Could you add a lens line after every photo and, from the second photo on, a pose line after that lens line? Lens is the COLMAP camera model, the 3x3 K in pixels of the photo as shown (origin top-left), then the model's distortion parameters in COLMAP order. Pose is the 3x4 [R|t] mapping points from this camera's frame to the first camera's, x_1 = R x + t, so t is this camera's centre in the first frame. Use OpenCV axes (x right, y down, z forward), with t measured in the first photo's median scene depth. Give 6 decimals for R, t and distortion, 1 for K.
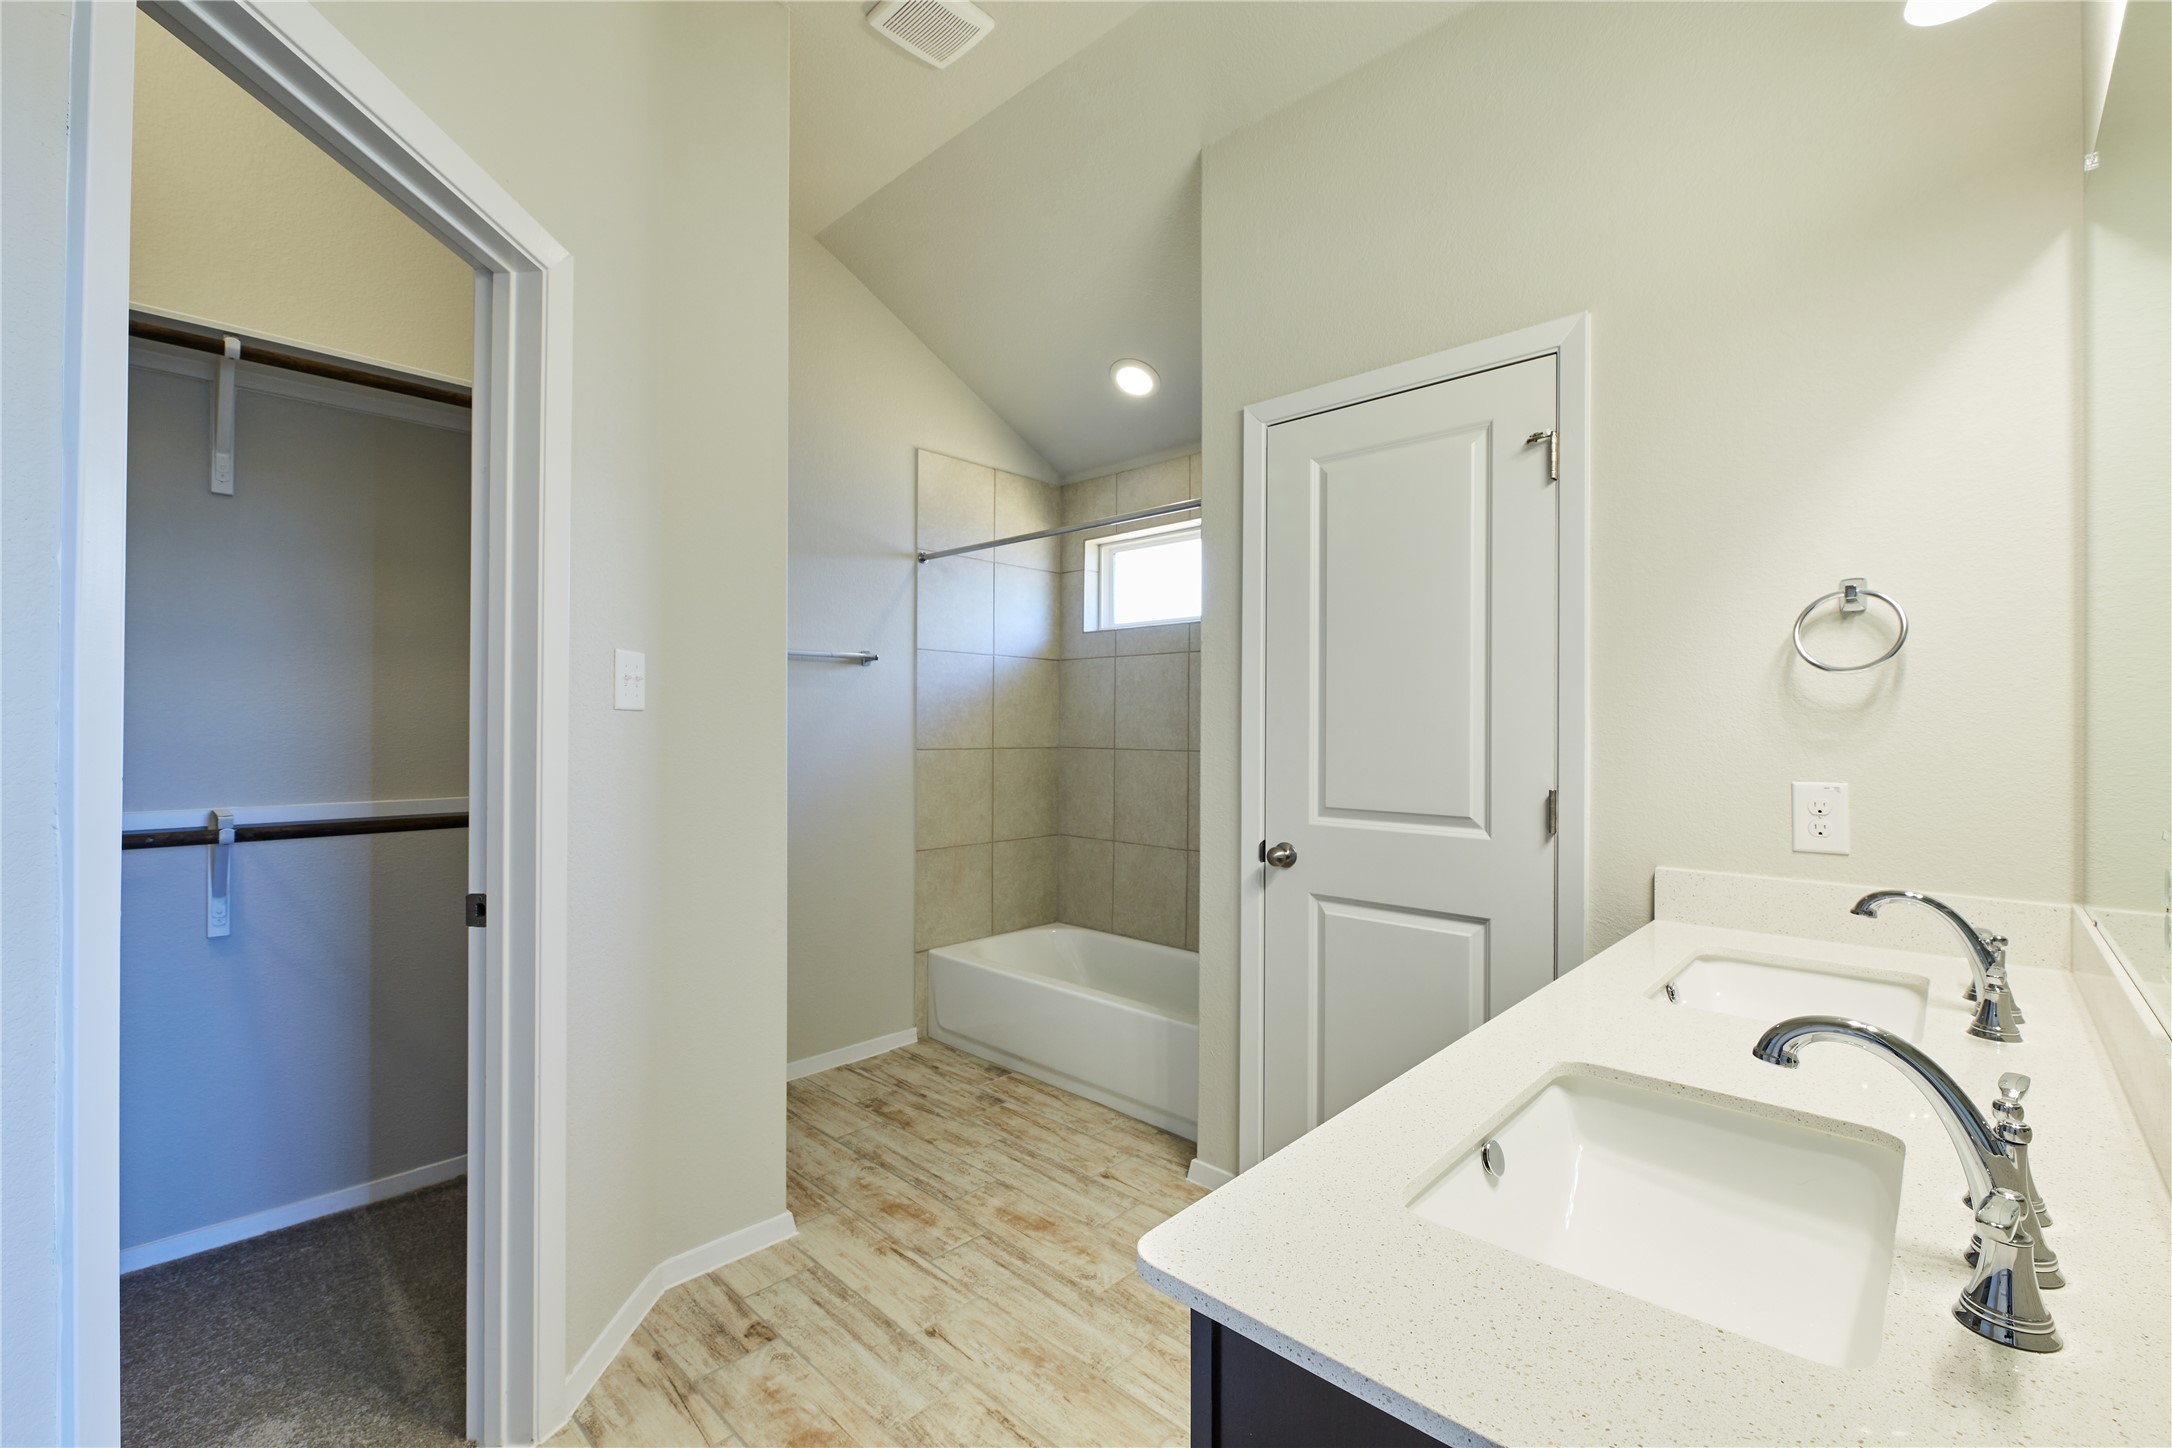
lens RADIAL K [[941.0, 0, 1080.4], [0, 941.0, 732.2], [0, 0, 1]] dist [0.000059, 0.000024]
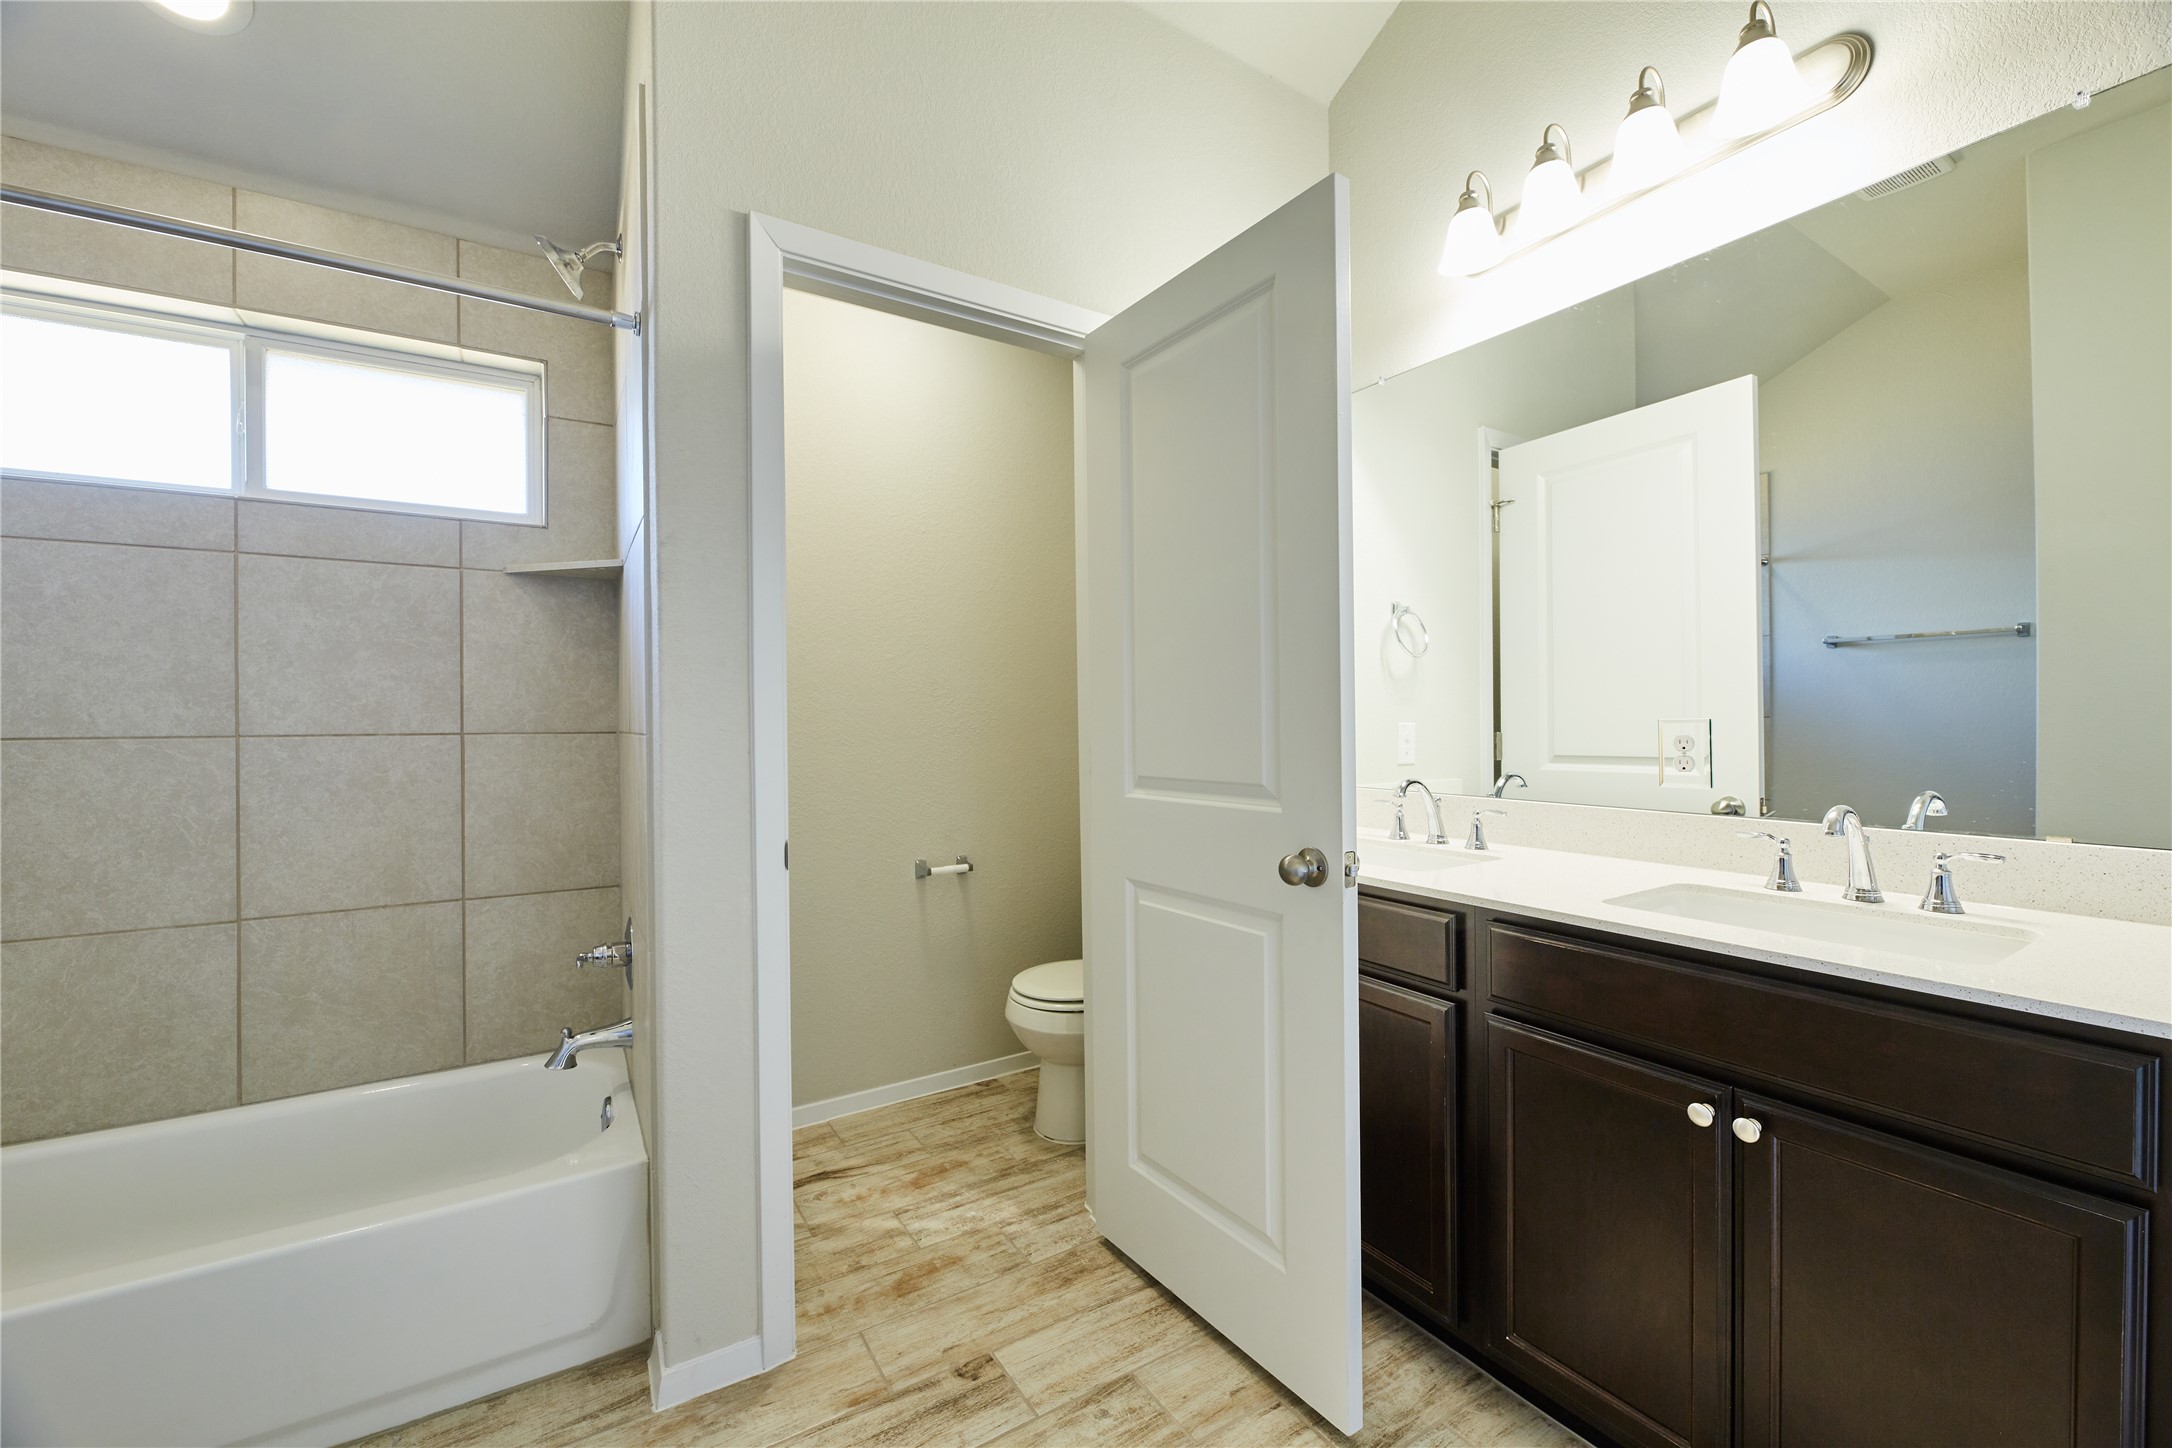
lens RADIAL K [[884.1, 0, 1079.6], [0, 884.1, 724.1], [0, 0, 1]] dist [-0.007402, 0.000016]
pose [[0.251977, 0.009027, 0.967691, -0.250166], [0.002720, 0.999946, -0.010036, 0.018718], [-0.967729, 0.005161, 0.251939, 0.405608]]
